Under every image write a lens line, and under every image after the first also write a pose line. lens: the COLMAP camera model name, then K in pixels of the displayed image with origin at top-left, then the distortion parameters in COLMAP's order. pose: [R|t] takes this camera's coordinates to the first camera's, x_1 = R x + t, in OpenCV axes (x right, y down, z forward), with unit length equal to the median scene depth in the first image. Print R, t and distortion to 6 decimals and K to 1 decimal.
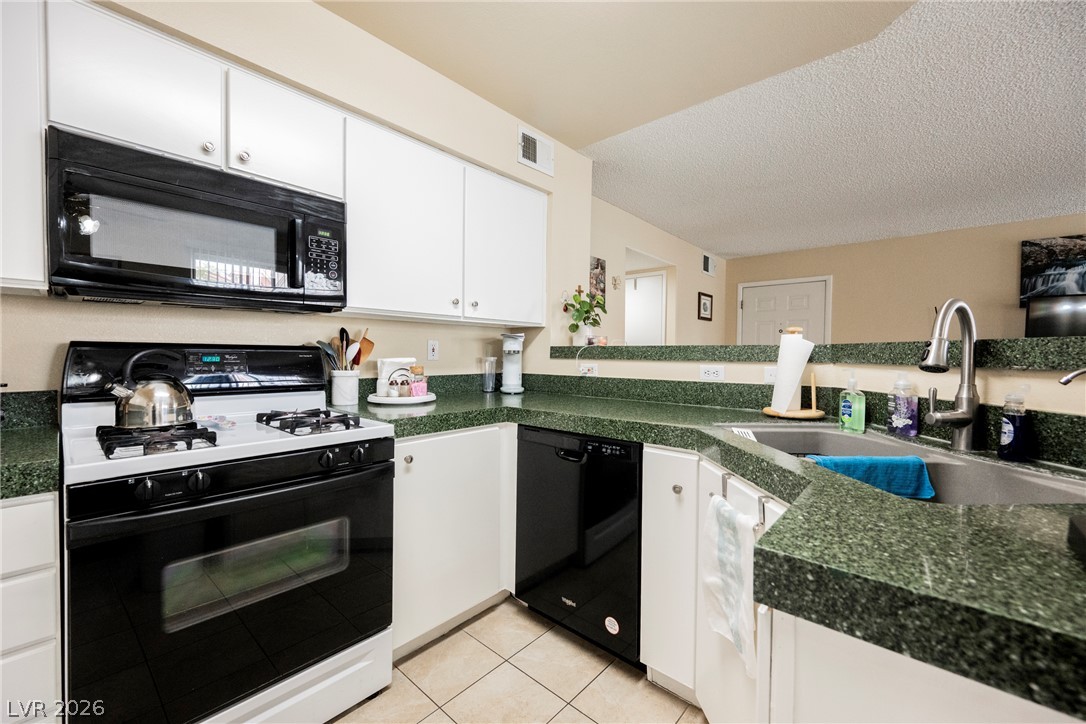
lens RADIAL K [[433.4, 0, 543.0], [0, 433.4, 362.0], [0, 0, 1]] dist [0.000635, -0.000196]
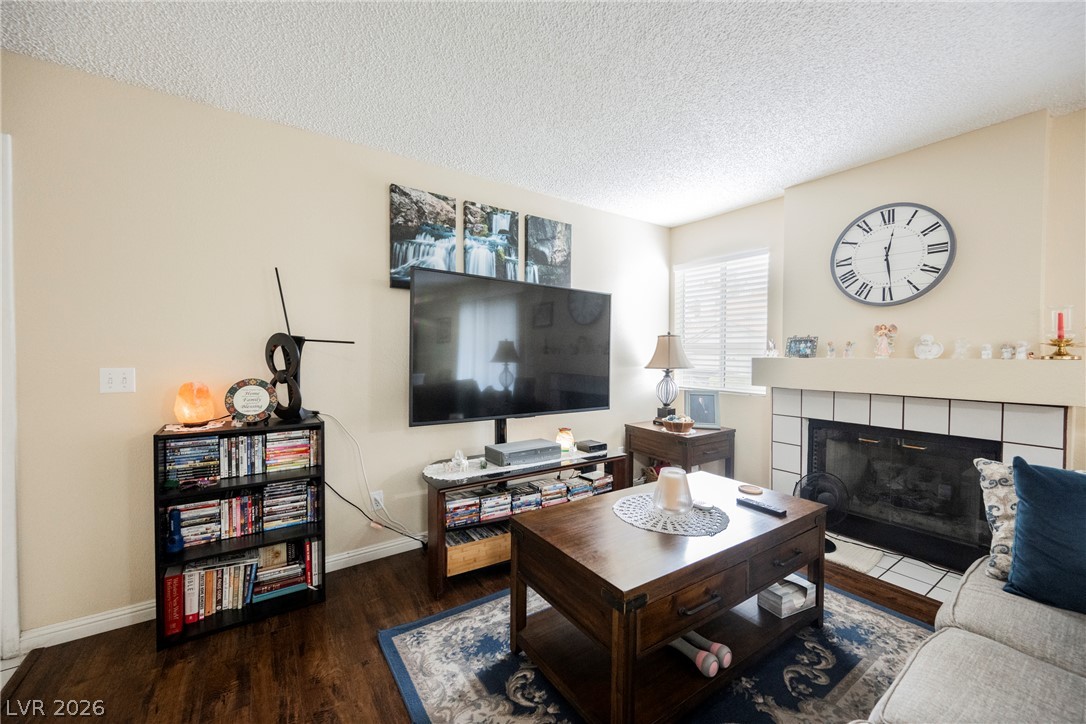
lens RADIAL K [[421.5, 0, 543.4], [0, 421.5, 360.8], [0, 0, 1]] dist [-0.000435, -0.000236]
pose [[0.236728, -0.028126, 0.971169, 1.297400], [0.017457, 0.999543, 0.024692, -0.065550], [-0.971419, 0.011109, 0.237110, 1.514203]]
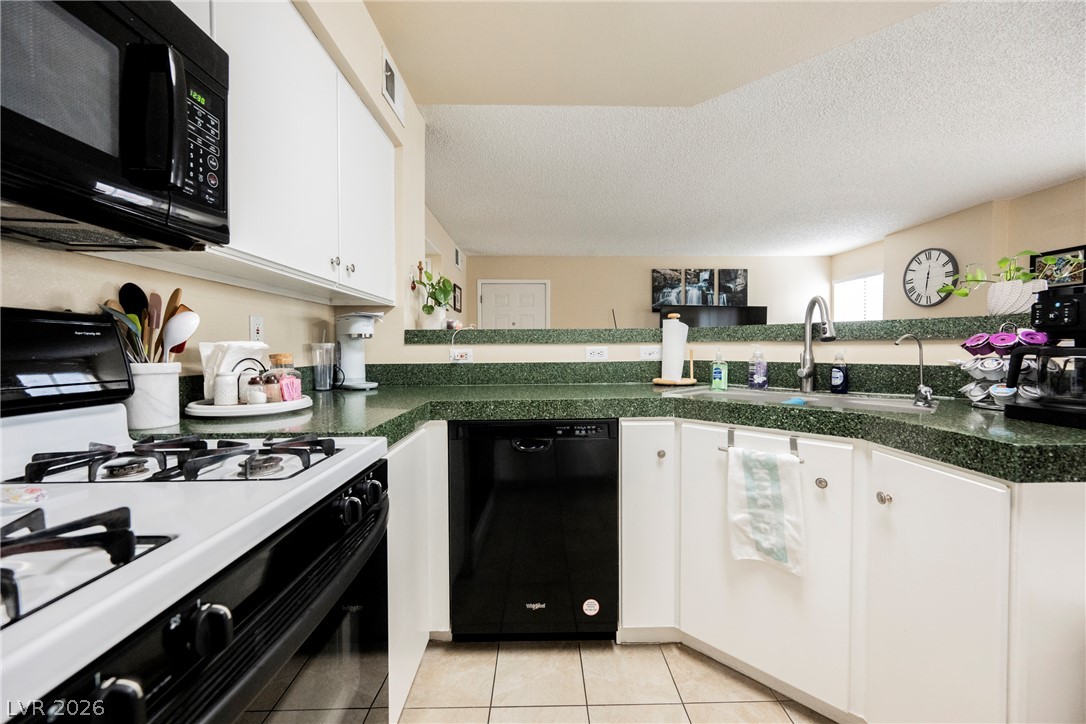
lens RADIAL K [[429.4, 0, 544.6], [0, 429.4, 357.4], [0, 0, 1]] dist [0.000402, -0.000022]
pose [[0.736556, -0.026359, 0.675863, -0.530561], [0.025734, 0.999609, 0.010941, 0.022489], [-0.675887, 0.009335, 0.736946, 0.321564]]
